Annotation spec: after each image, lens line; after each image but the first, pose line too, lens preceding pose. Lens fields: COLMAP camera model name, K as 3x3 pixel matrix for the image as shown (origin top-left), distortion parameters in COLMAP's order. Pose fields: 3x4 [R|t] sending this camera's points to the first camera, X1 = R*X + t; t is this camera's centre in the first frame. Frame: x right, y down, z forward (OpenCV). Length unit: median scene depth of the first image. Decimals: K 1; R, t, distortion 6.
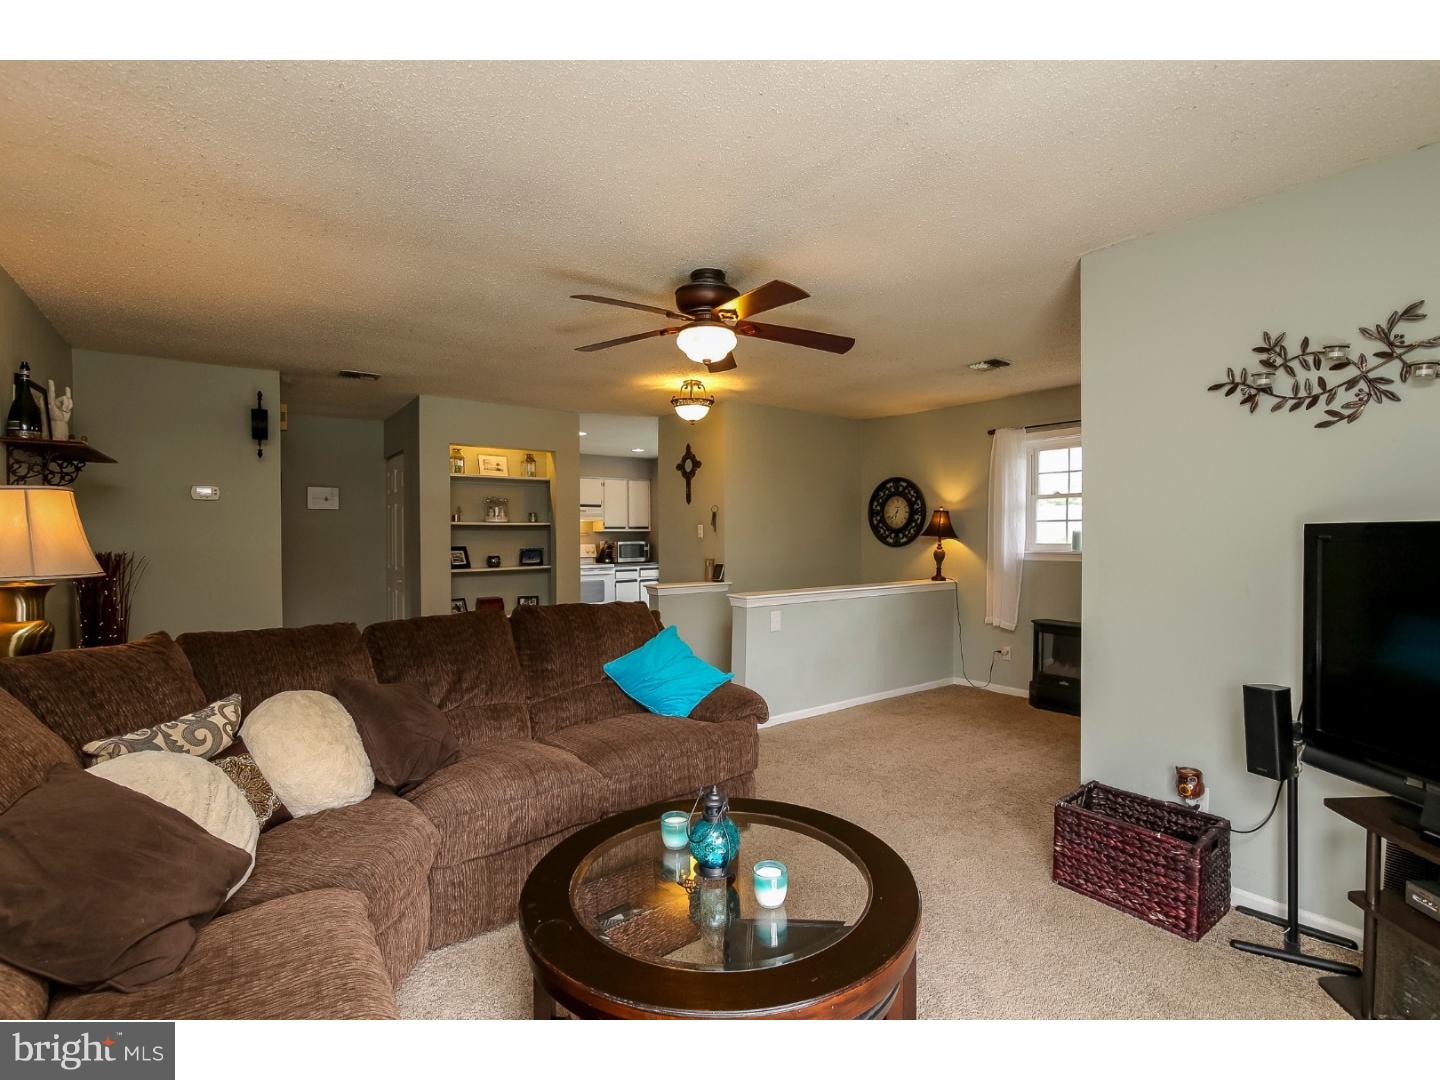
lens RADIAL K [[662.8, 0, 722.4], [0, 662.8, 543.2], [0, 0, 1]] dist [-0.018748, -0.000385]
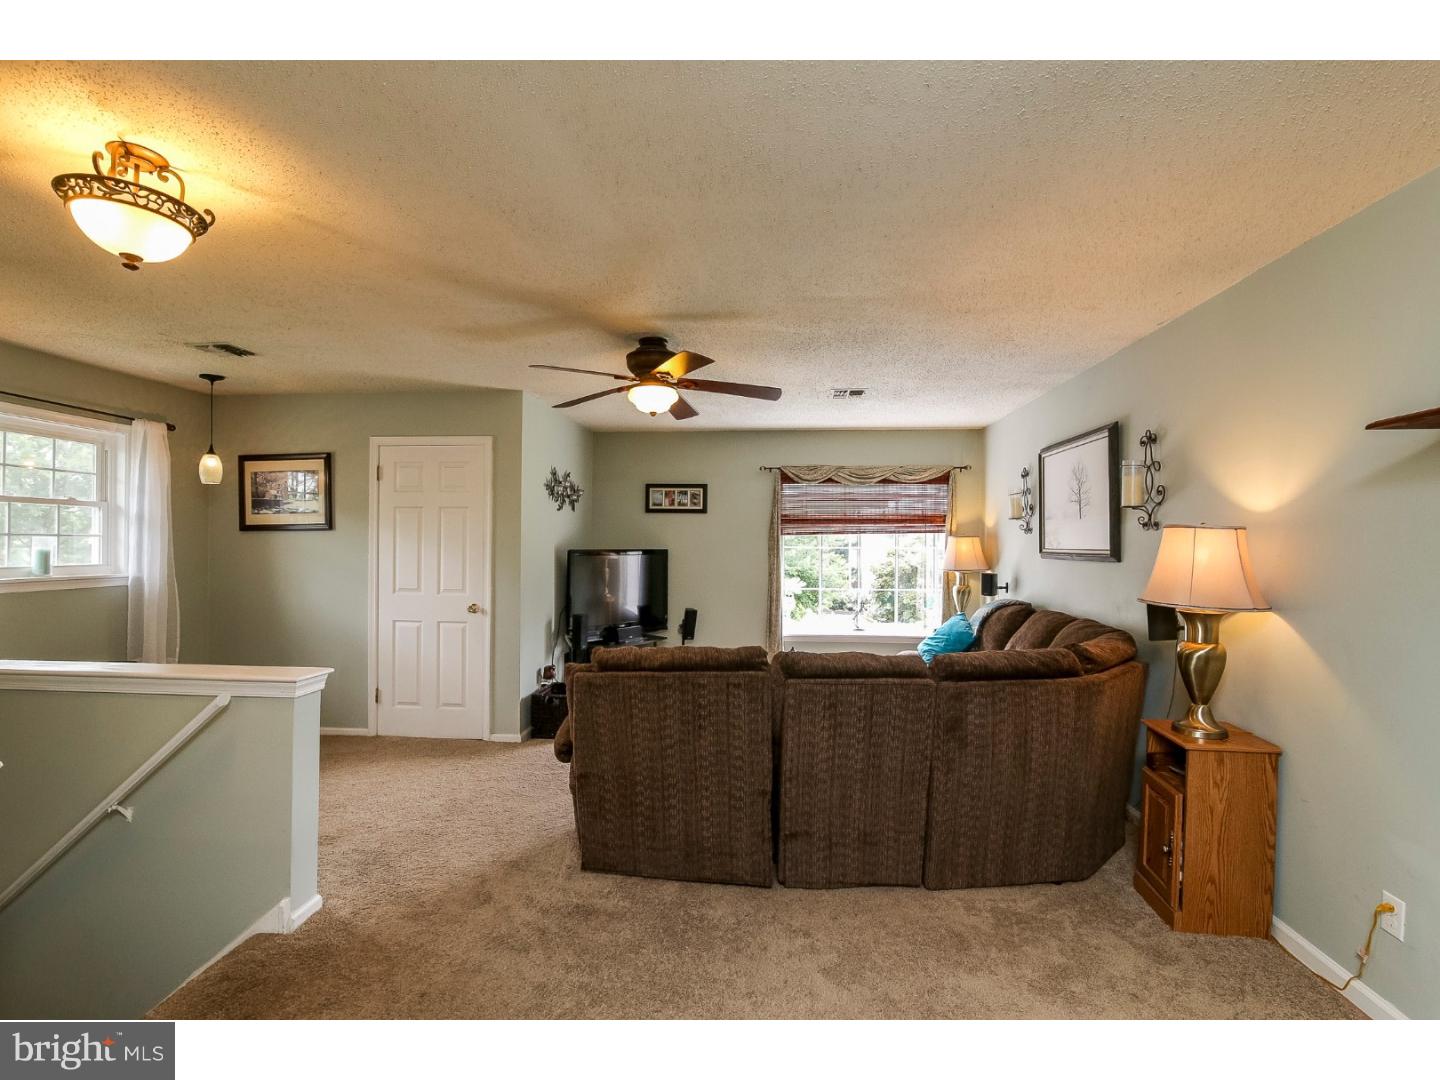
lens RADIAL K [[662.8, 0, 723.0], [0, 662.8, 543.9], [0, 0, 1]] dist [-0.018748, -0.000385]
pose [[-0.745461, -0.000972, 0.666548, -0.483631], [0.004143, 0.999973, 0.006092, -0.024006], [-0.666536, 0.007303, -0.745437, 0.956231]]
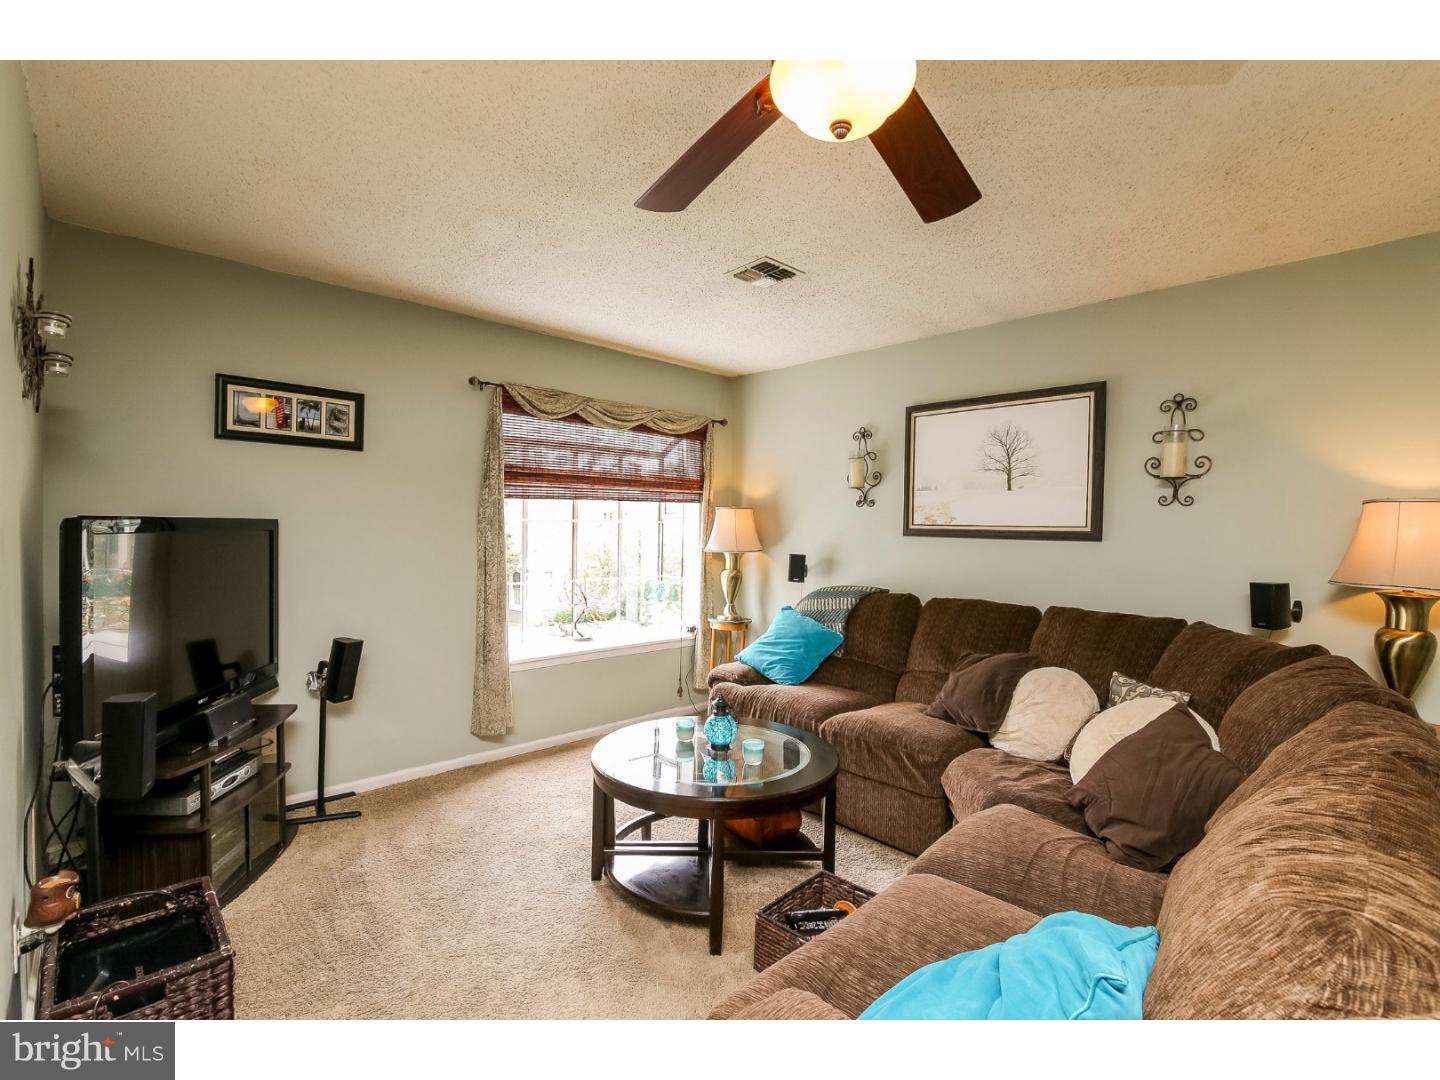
lens RADIAL K [[662.8, 0, 721.8], [0, 662.8, 539.9], [0, 0, 1]] dist [-0.018748, -0.000385]
pose [[-0.992437, -0.011387, -0.122226, 0.053146], [-0.015337, 0.999388, 0.031427, -0.013825], [0.121793, 0.033064, -0.992005, 0.747450]]
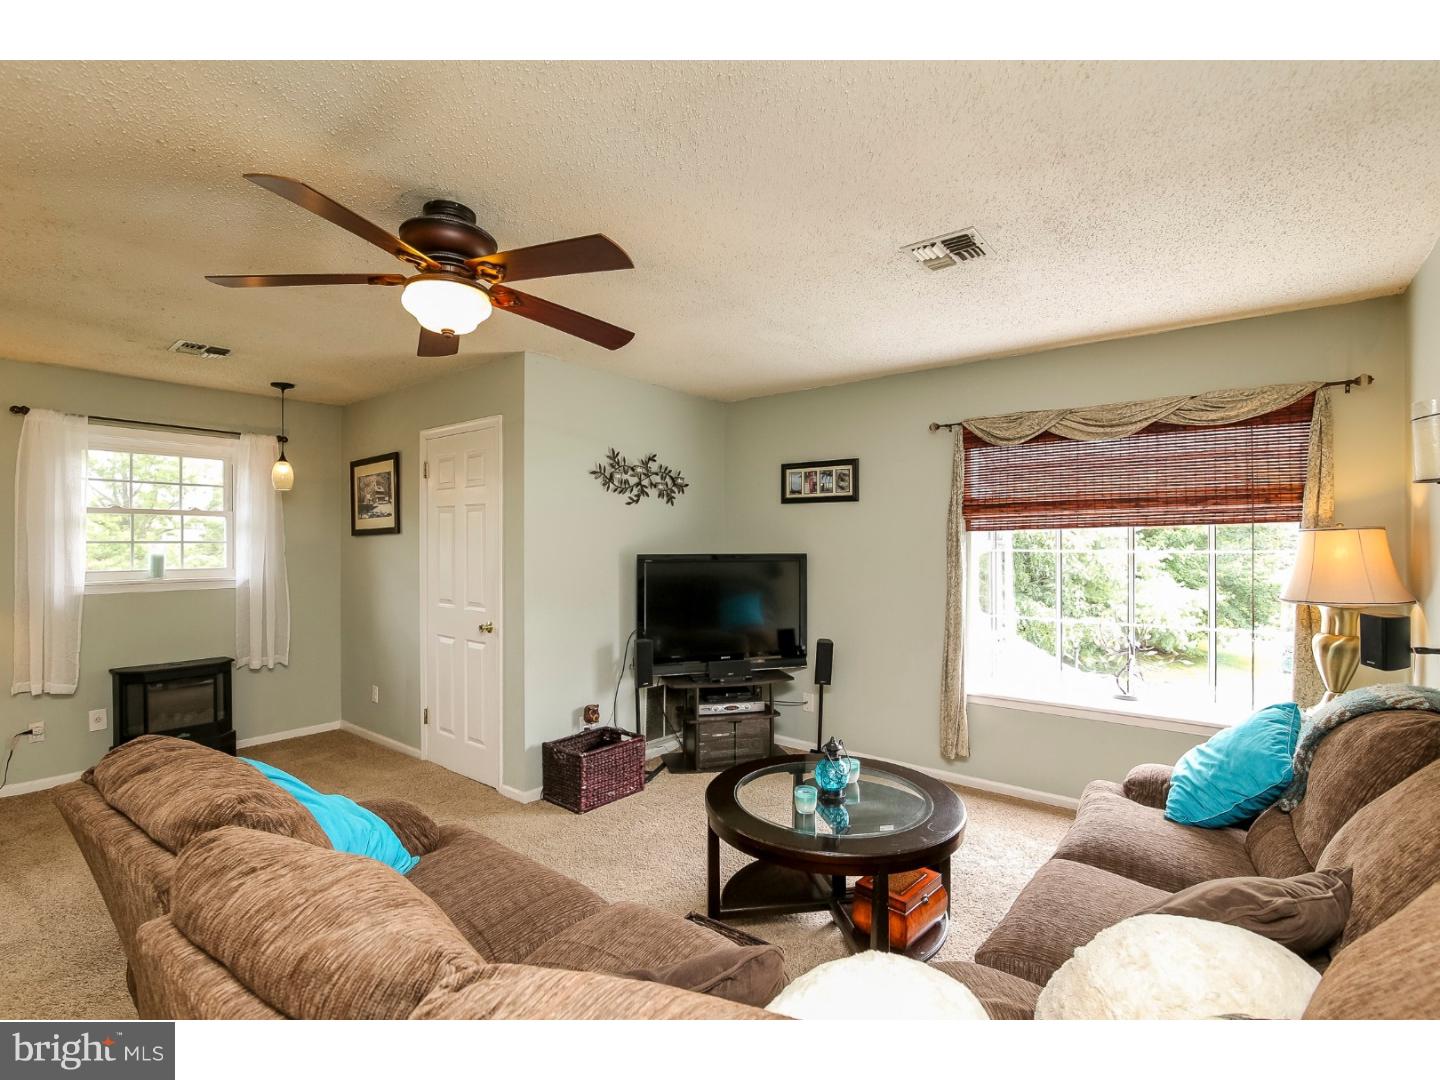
lens RADIAL K [[662.8, 0, 722.6], [0, 662.8, 541.8], [0, 0, 1]] dist [-0.018748, -0.000385]
pose [[-0.254001, 0.003476, 0.967198, -0.415031], [0.012634, 0.999920, -0.000275, -0.023870], [-0.967121, 0.012150, -0.254025, 0.474851]]
